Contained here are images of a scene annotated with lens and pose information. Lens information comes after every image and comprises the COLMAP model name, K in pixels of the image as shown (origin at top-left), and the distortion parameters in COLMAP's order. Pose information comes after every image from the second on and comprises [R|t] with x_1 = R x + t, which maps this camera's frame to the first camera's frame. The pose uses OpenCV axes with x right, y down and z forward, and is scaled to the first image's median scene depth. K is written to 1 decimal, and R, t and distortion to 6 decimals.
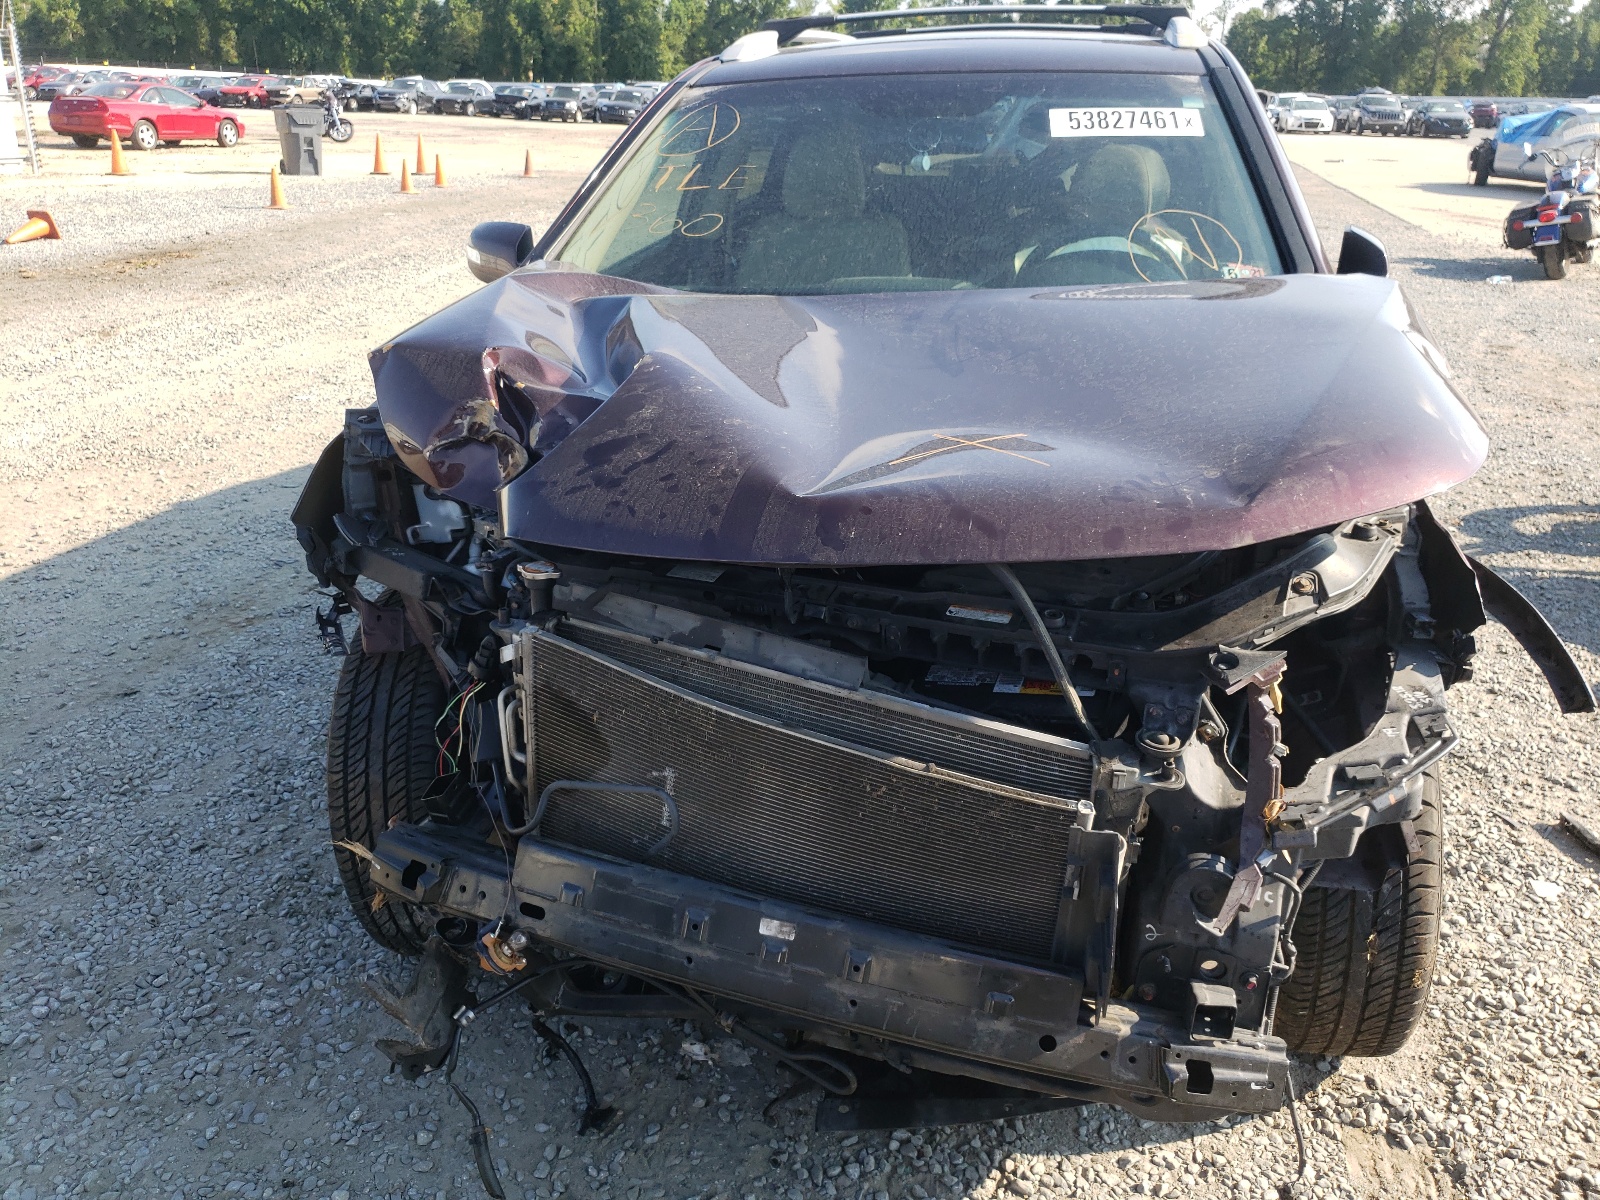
lens RADIAL K [[1257.4, 0, 800.0], [0, 1257.4, 600.0], [0, 0, 1]] dist [0.005518, -0.001706]
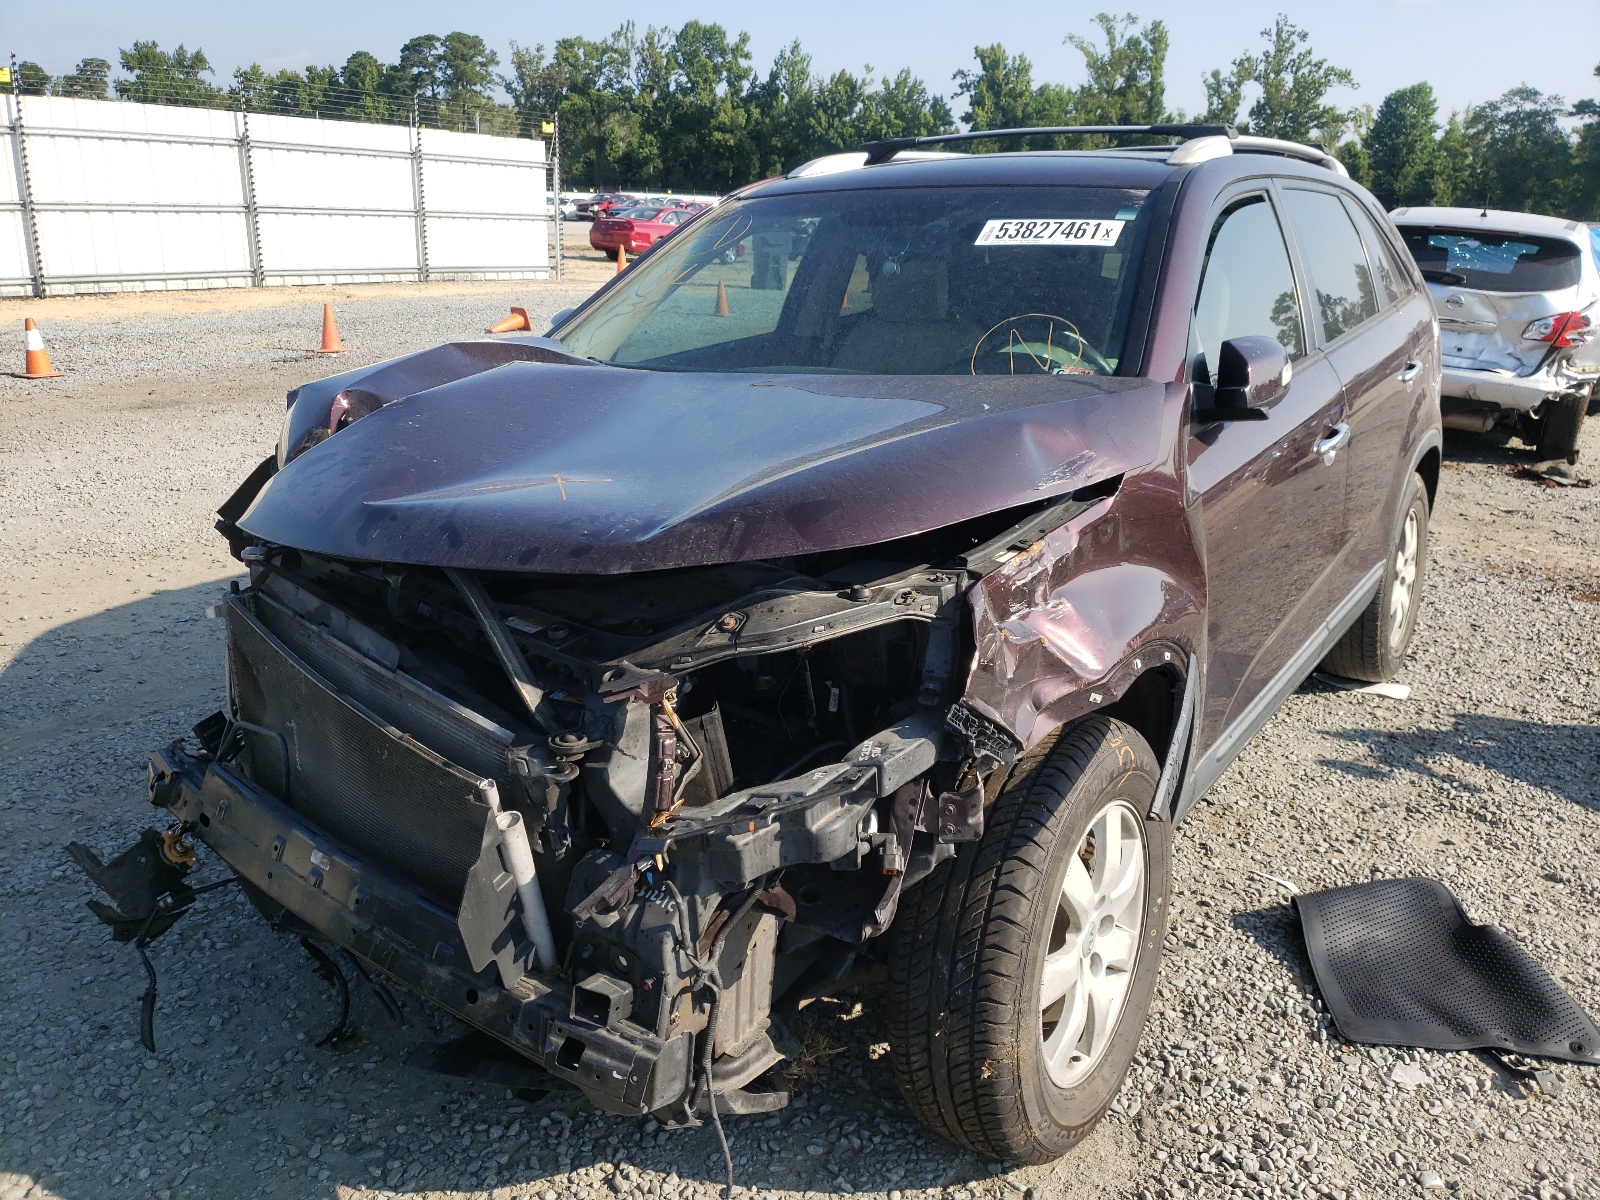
lens RADIAL K [[1263.7, 0, 825.6], [0, 1263.7, 601.2], [0, 0, 1]] dist [-0.050013, 0.098222]
pose [[0.937484, 0.113768, -0.328908, 0.574956], [-0.143017, 0.987513, -0.066065, 0.020116], [0.317285, 0.108975, 0.942048, -0.005301]]
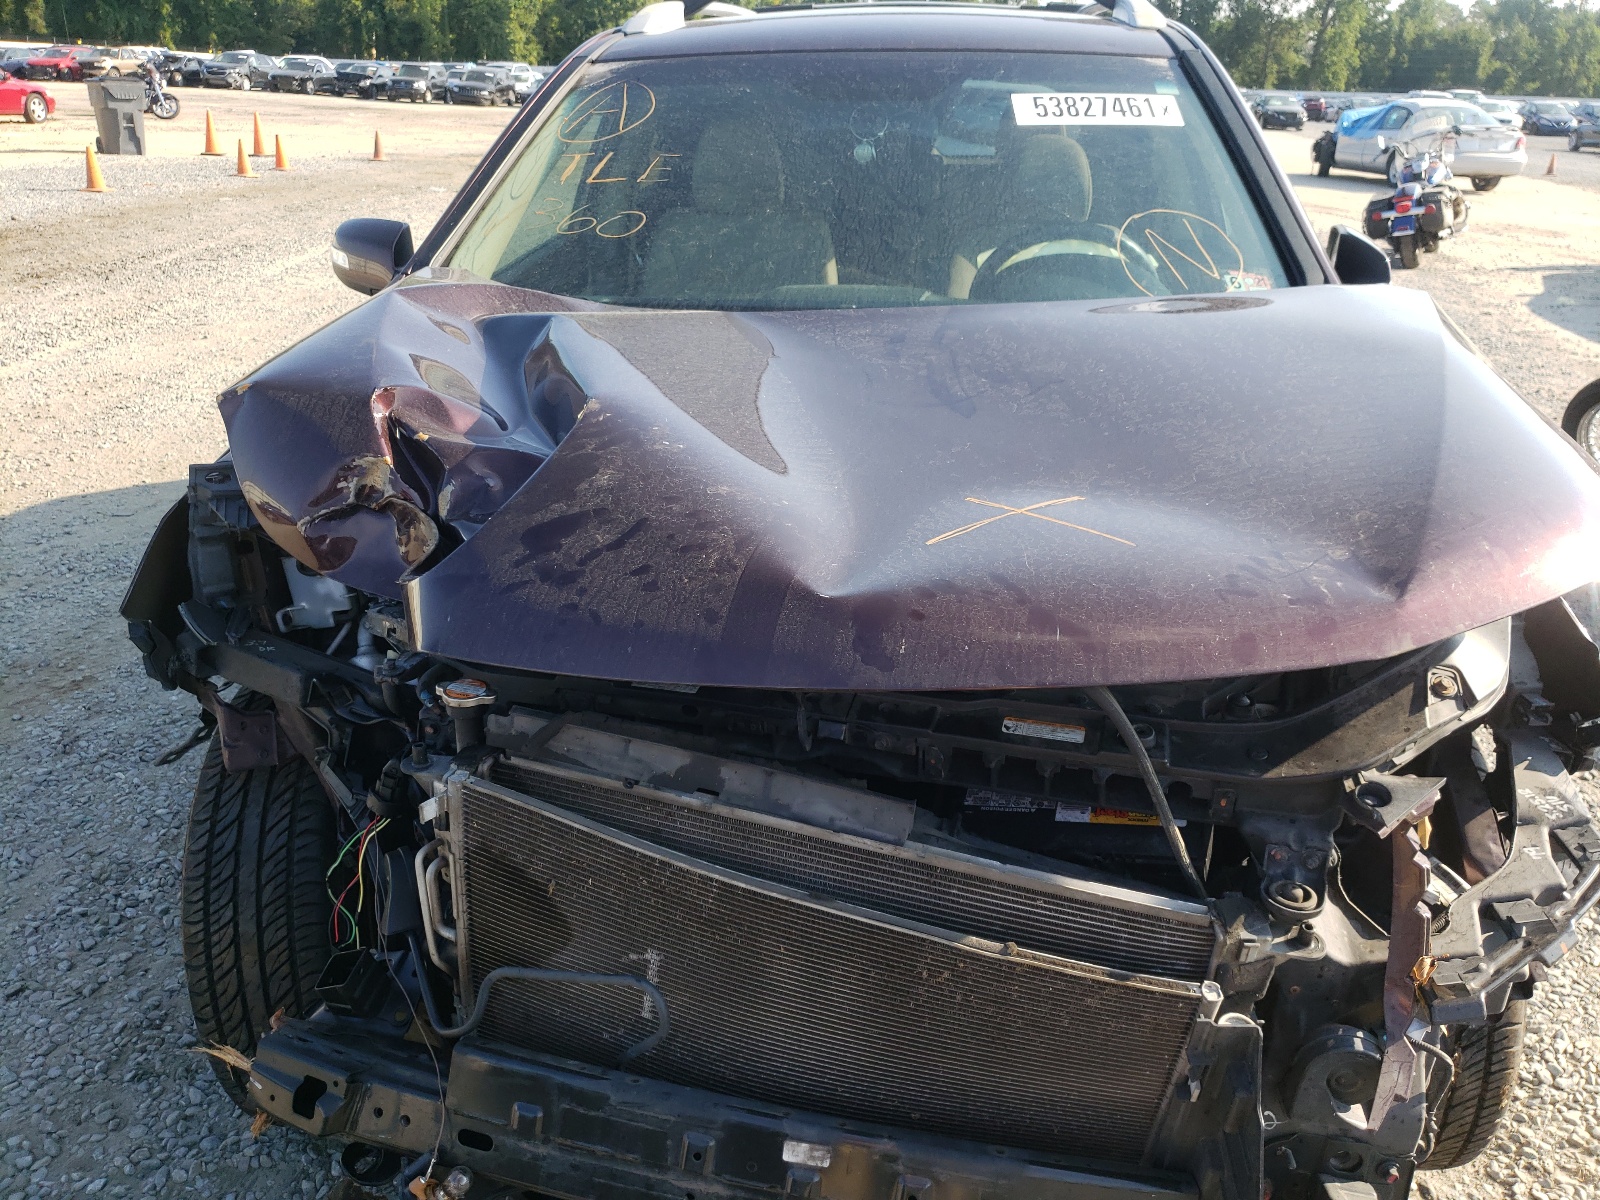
lens RADIAL K [[1263.7, 0, 825.6], [0, 1263.7, 601.2], [0, 0, 1]] dist [-0.050013, 0.098222]
pose [[0.992149, -0.033772, 0.120412, -0.062566], [0.032319, 0.999380, 0.013999, -0.062230], [-0.120810, -0.009998, 0.992625, 0.169120]]
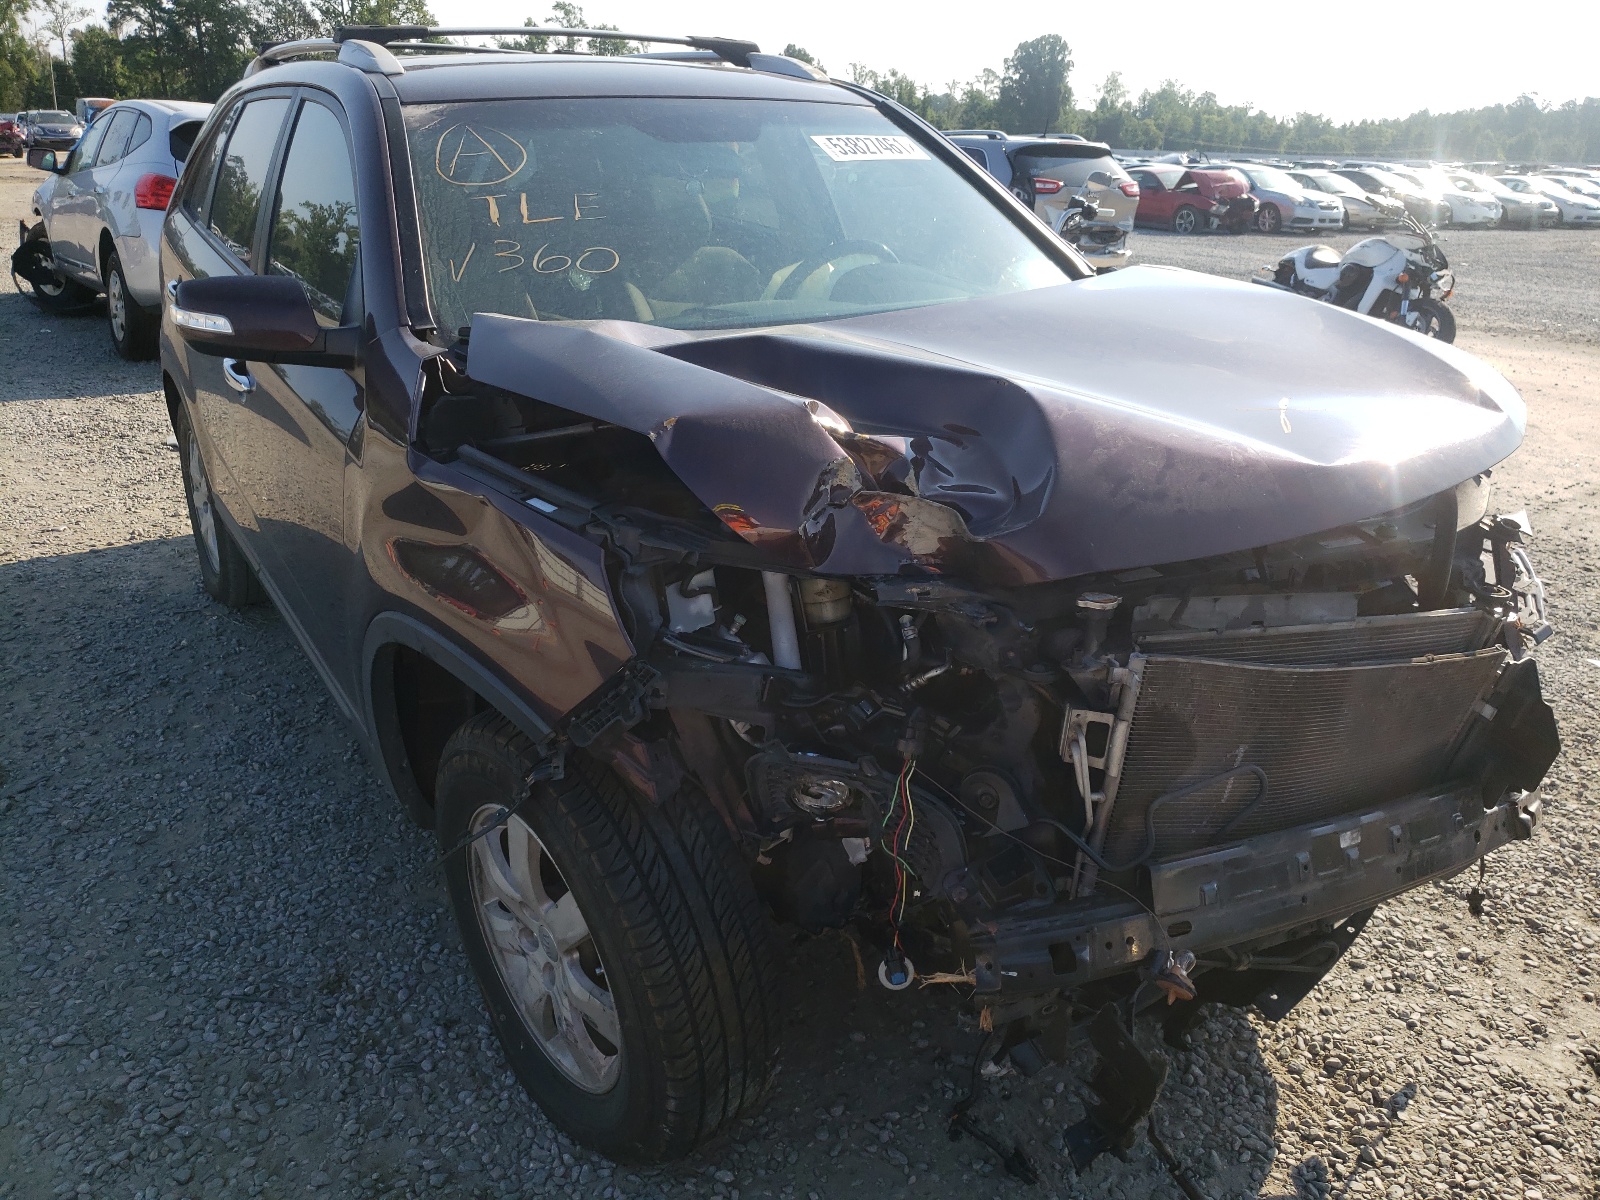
lens RADIAL K [[1263.7, 0, 825.6], [0, 1263.7, 601.2], [0, 0, 1]] dist [-0.050013, 0.098222]
pose [[0.685761, -0.238545, 0.687625, -0.778612], [0.250647, 0.964376, 0.084586, -0.120894], [-0.683306, 0.114345, 0.721122, 0.332431]]
